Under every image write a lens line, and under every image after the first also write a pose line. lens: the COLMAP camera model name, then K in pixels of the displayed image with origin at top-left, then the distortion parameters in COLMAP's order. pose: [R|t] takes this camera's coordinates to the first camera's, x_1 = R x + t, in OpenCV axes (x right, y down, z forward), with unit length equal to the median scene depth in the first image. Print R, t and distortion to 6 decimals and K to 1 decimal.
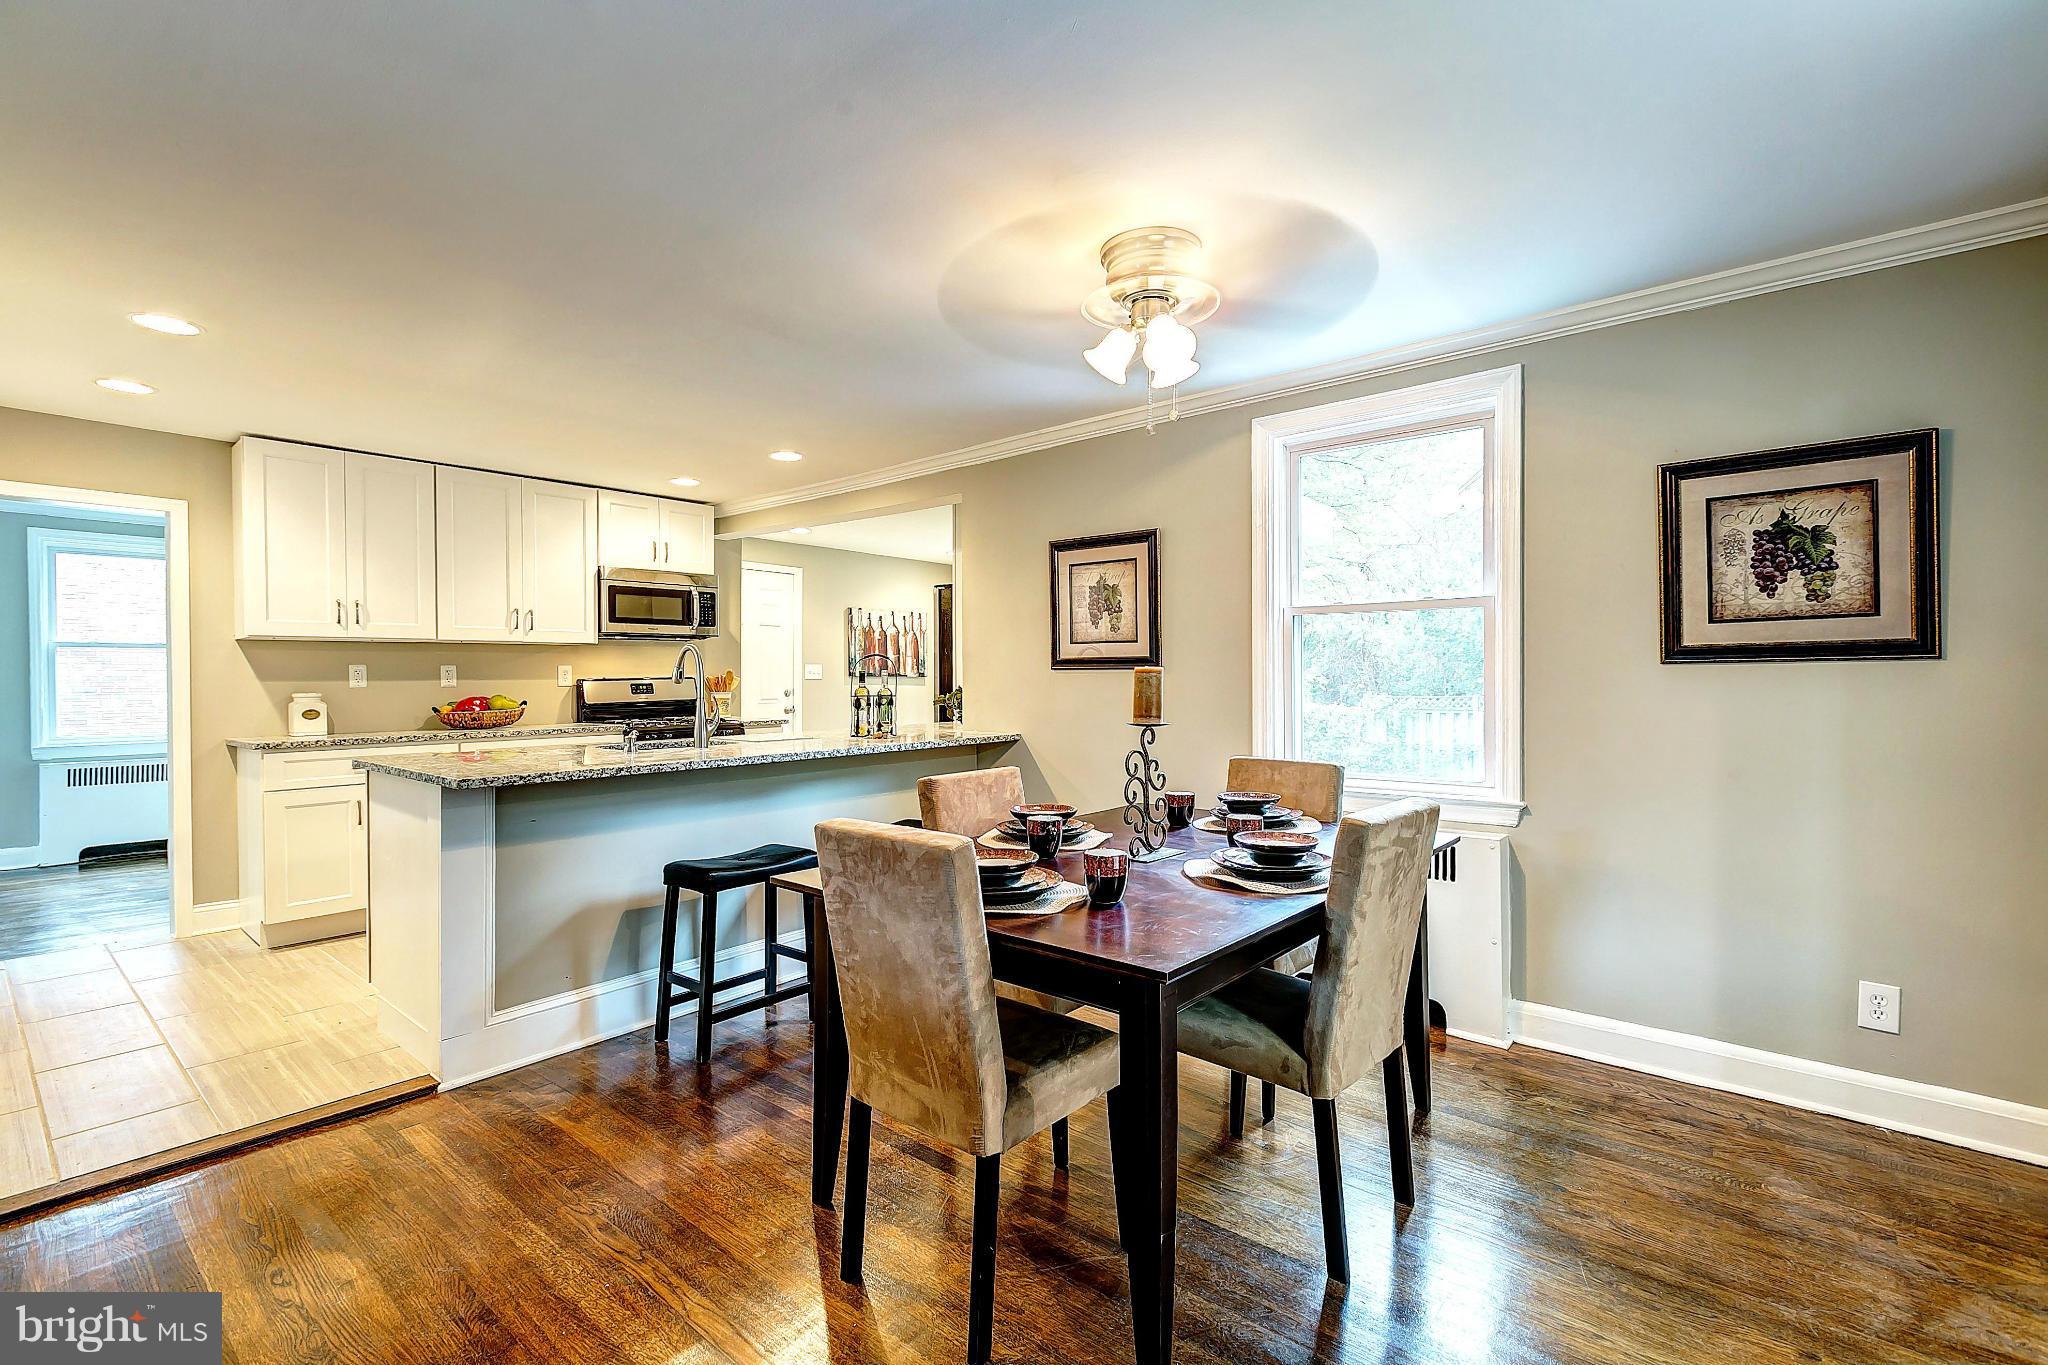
lens RADIAL K [[897.1, 0, 1020.7], [0, 897.1, 676.8], [0, 0, 1]] dist [-0.004086, -0.000122]
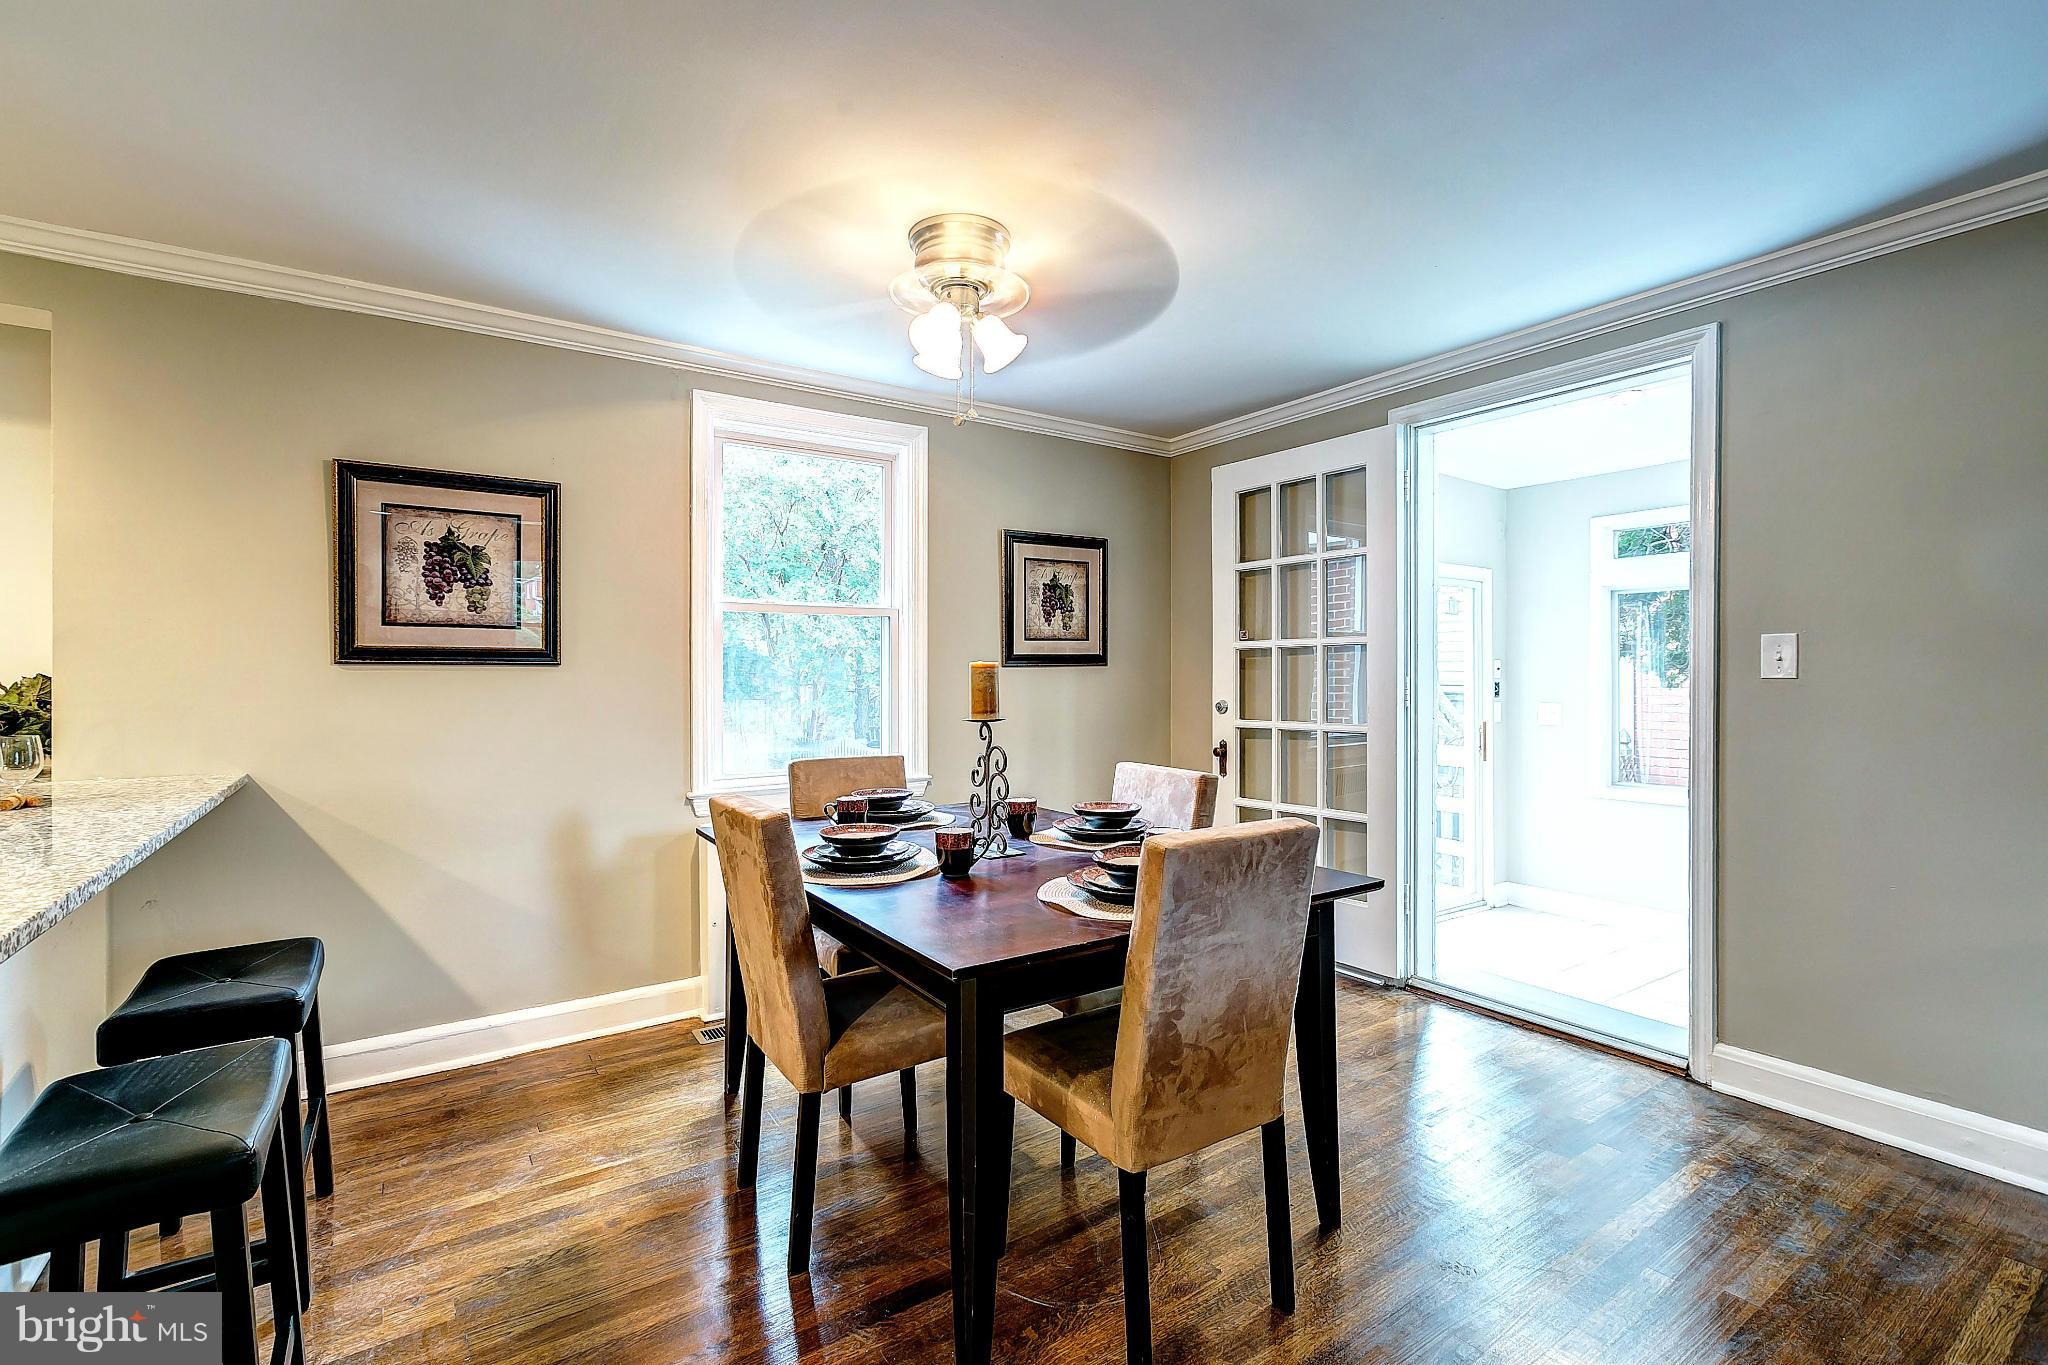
lens RADIAL K [[905.3, 0, 1019.9], [0, 905.3, 672.5], [0, 0, 1]] dist [0.001830, 0.000089]
pose [[0.280617, 0.005748, 0.959803, -0.069881], [0.001030, 0.999980, -0.006289, 0.000387], [-0.959819, 0.002753, 0.280606, 0.057902]]
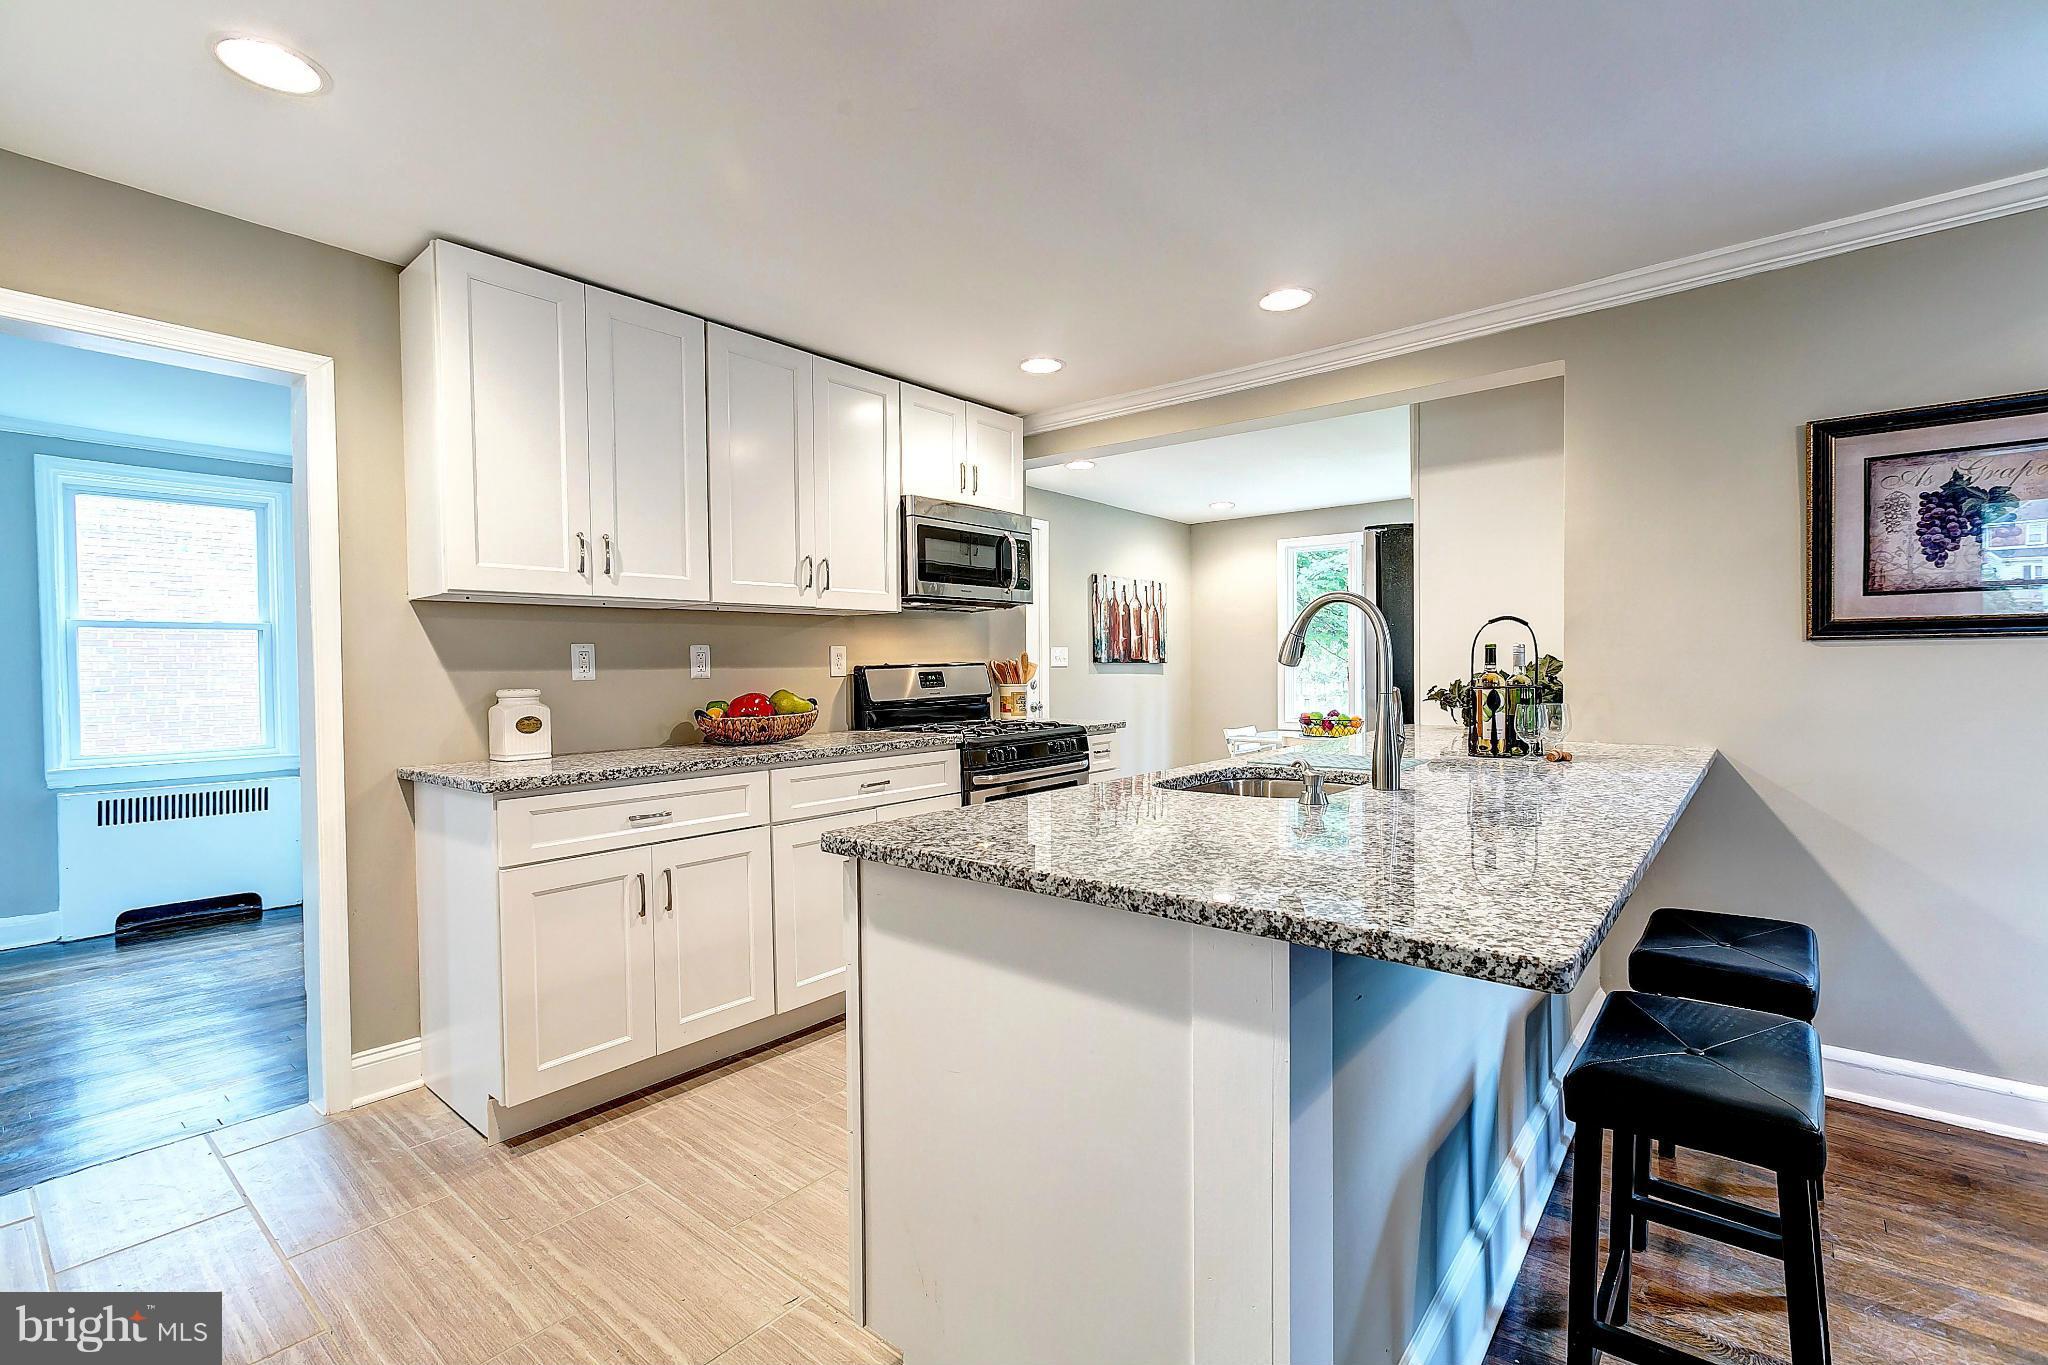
lens RADIAL K [[905.3, 0, 1019.9], [0, 905.3, 672.5], [0, 0, 1]] dist [0.001830, 0.000089]
pose [[0.999948, -0.010155, 0.001031, -0.369016], [0.010146, 0.999911, 0.008608, 0.003336], [-0.001118, -0.008597, 0.999962, 0.308433]]
